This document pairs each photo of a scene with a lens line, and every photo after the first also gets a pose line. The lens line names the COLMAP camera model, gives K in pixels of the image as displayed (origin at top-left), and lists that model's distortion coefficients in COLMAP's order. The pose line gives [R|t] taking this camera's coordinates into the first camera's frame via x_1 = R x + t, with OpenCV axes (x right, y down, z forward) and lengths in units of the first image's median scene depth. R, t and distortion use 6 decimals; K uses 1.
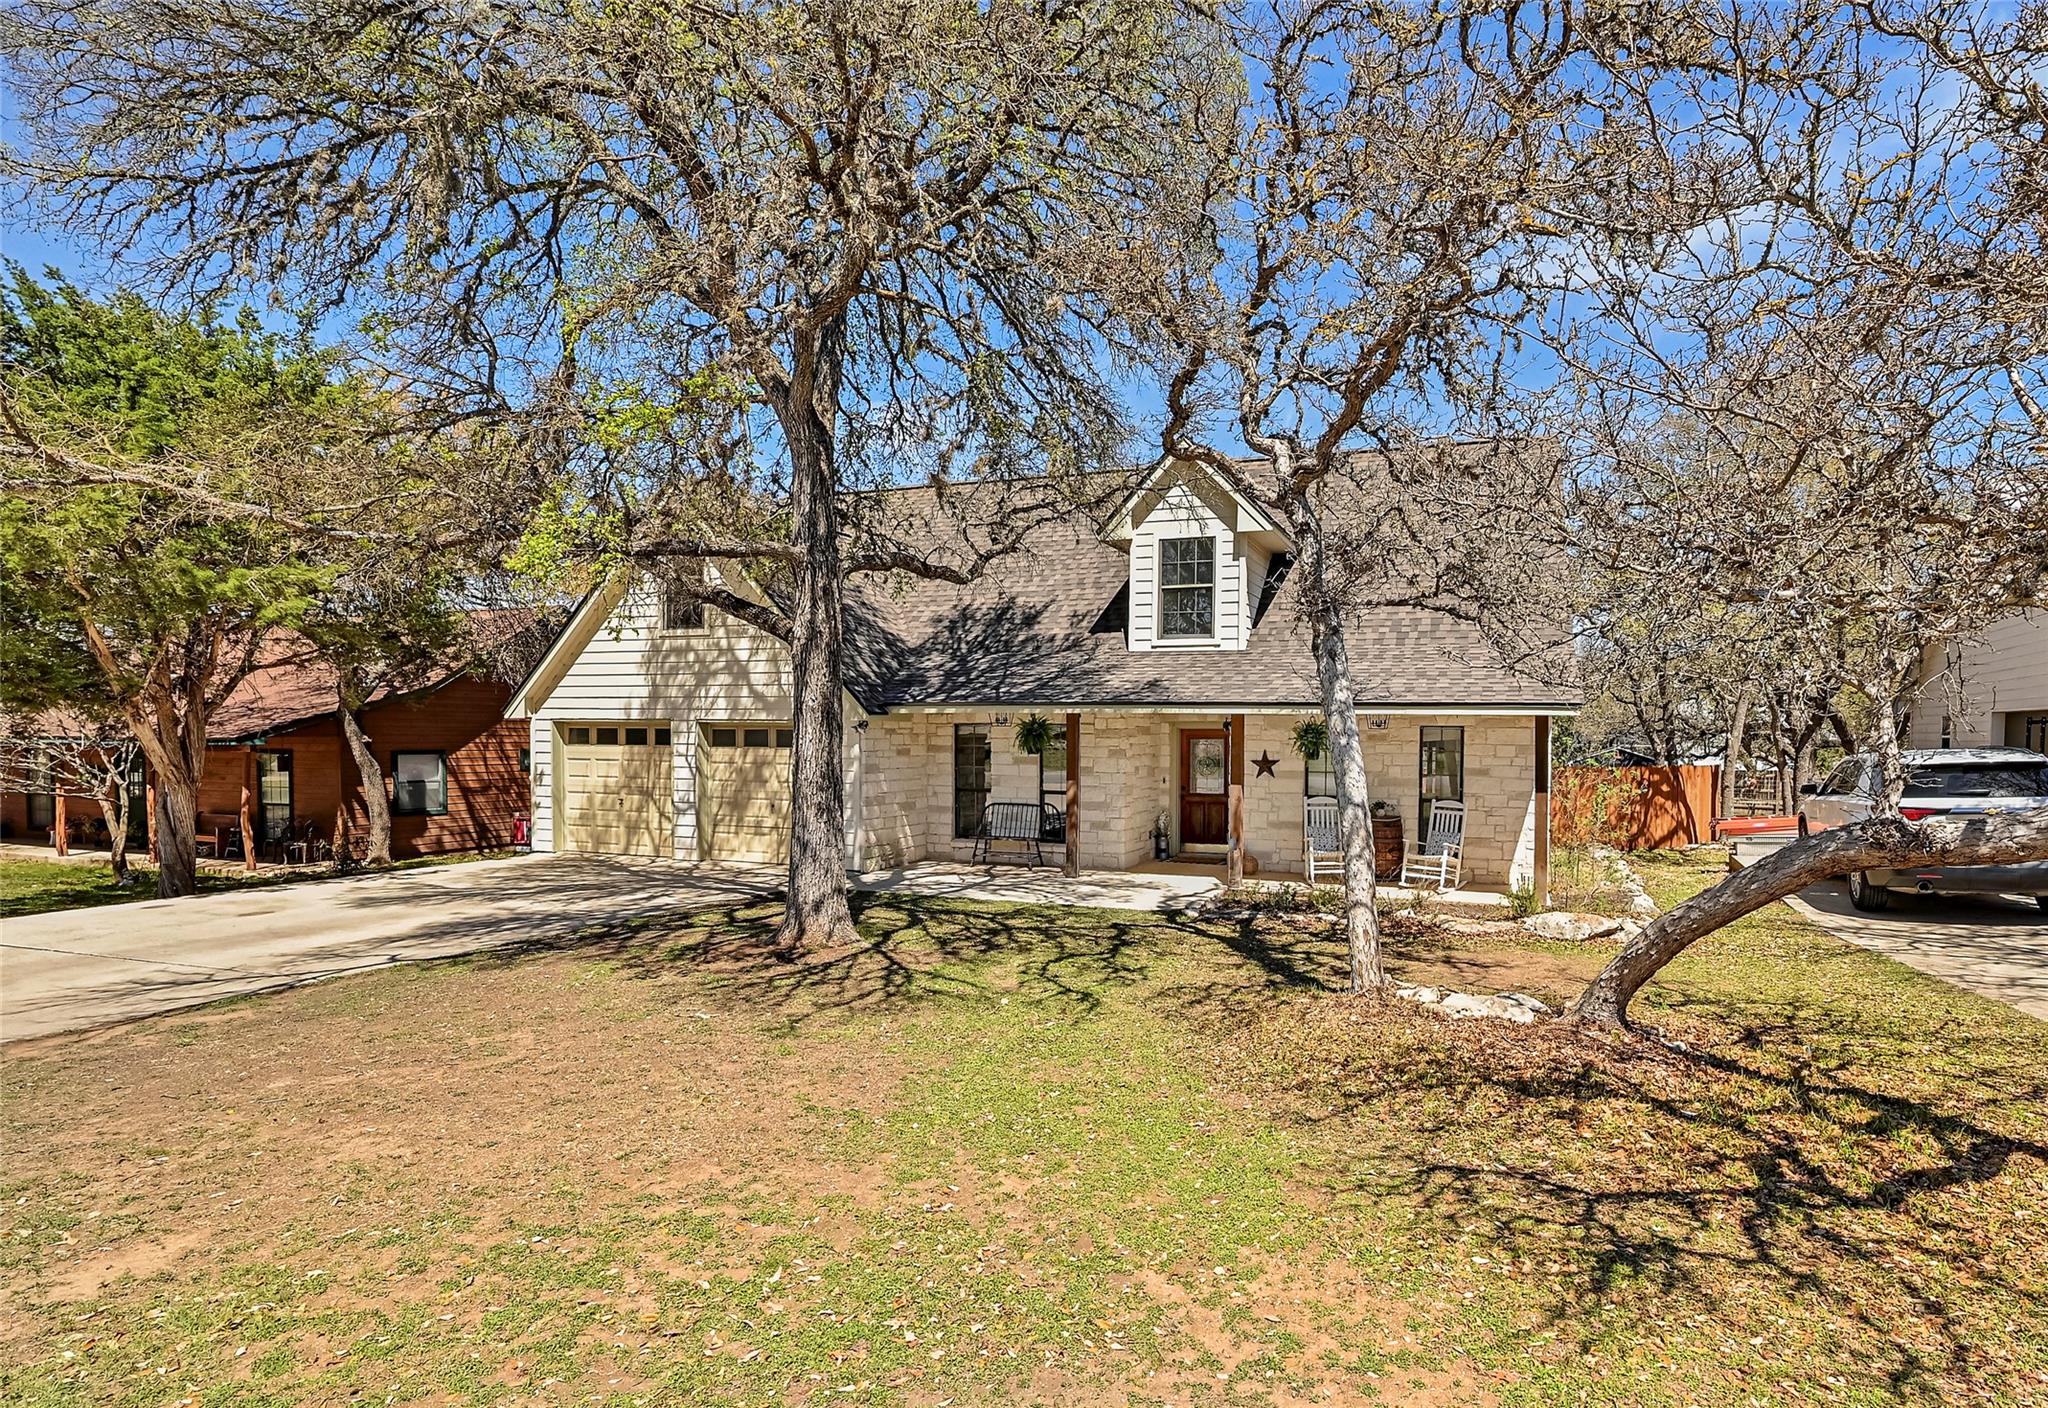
lens RADIAL K [[972.4, 0, 1035.8], [0, 972.4, 733.9], [0, 0, 1]] dist [-0.003372, -0.000543]
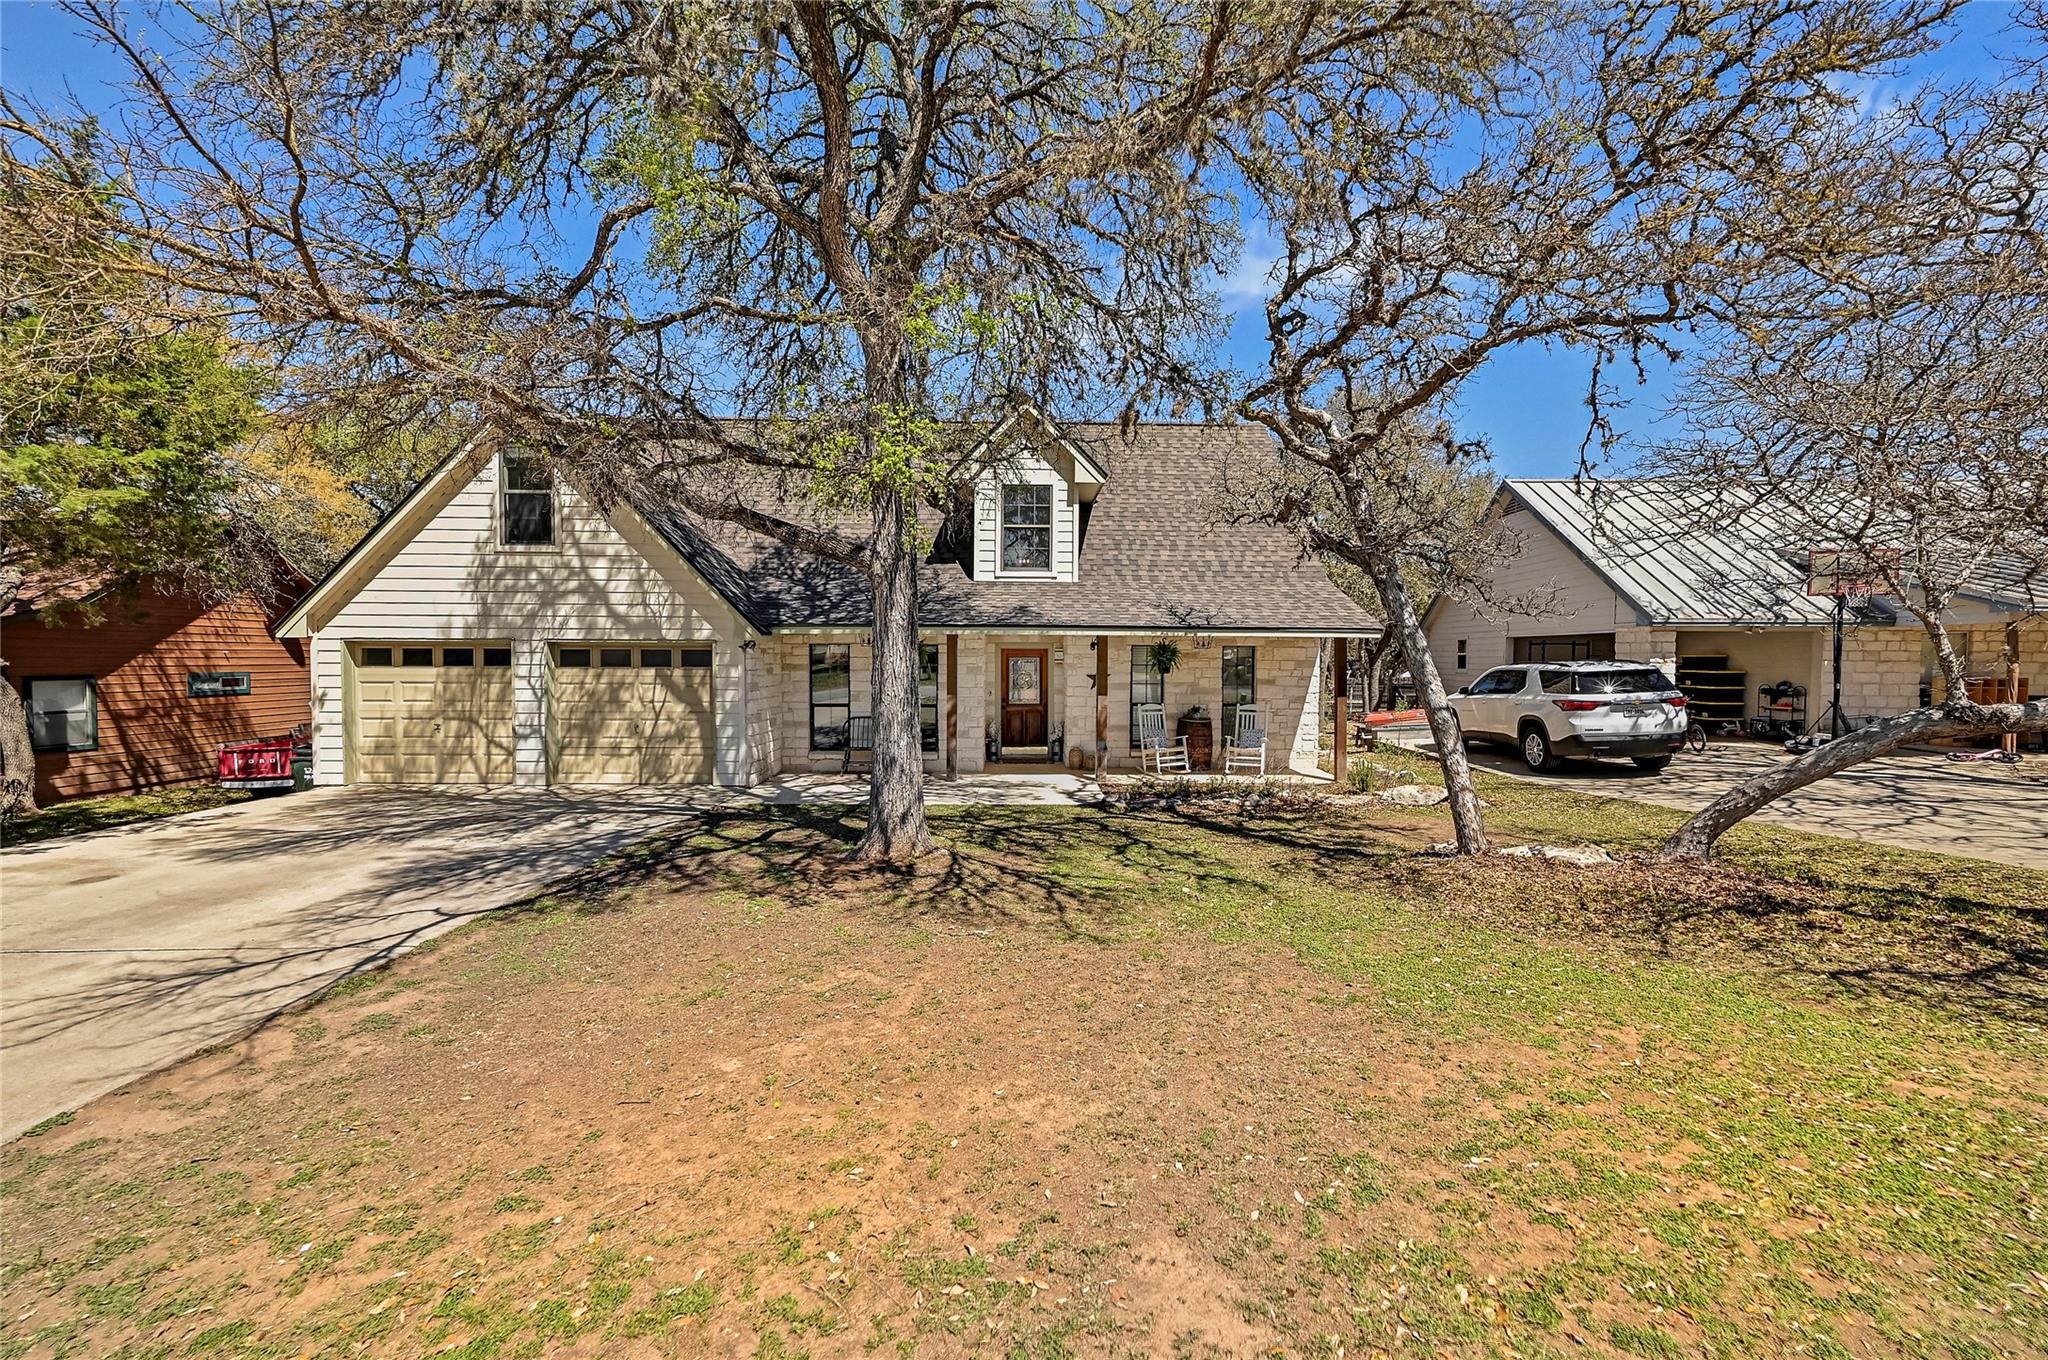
lens RADIAL K [[838.8, 0, 1054.6], [0, 838.8, 659.8], [0, 0, 1]] dist [-0.000574, -0.001710]
pose [[0.941071, -0.004947, 0.338173, -0.151462], [0.002641, 0.999970, 0.007281, 0.000482], [-0.338199, -0.005959, 0.941056, 0.043360]]
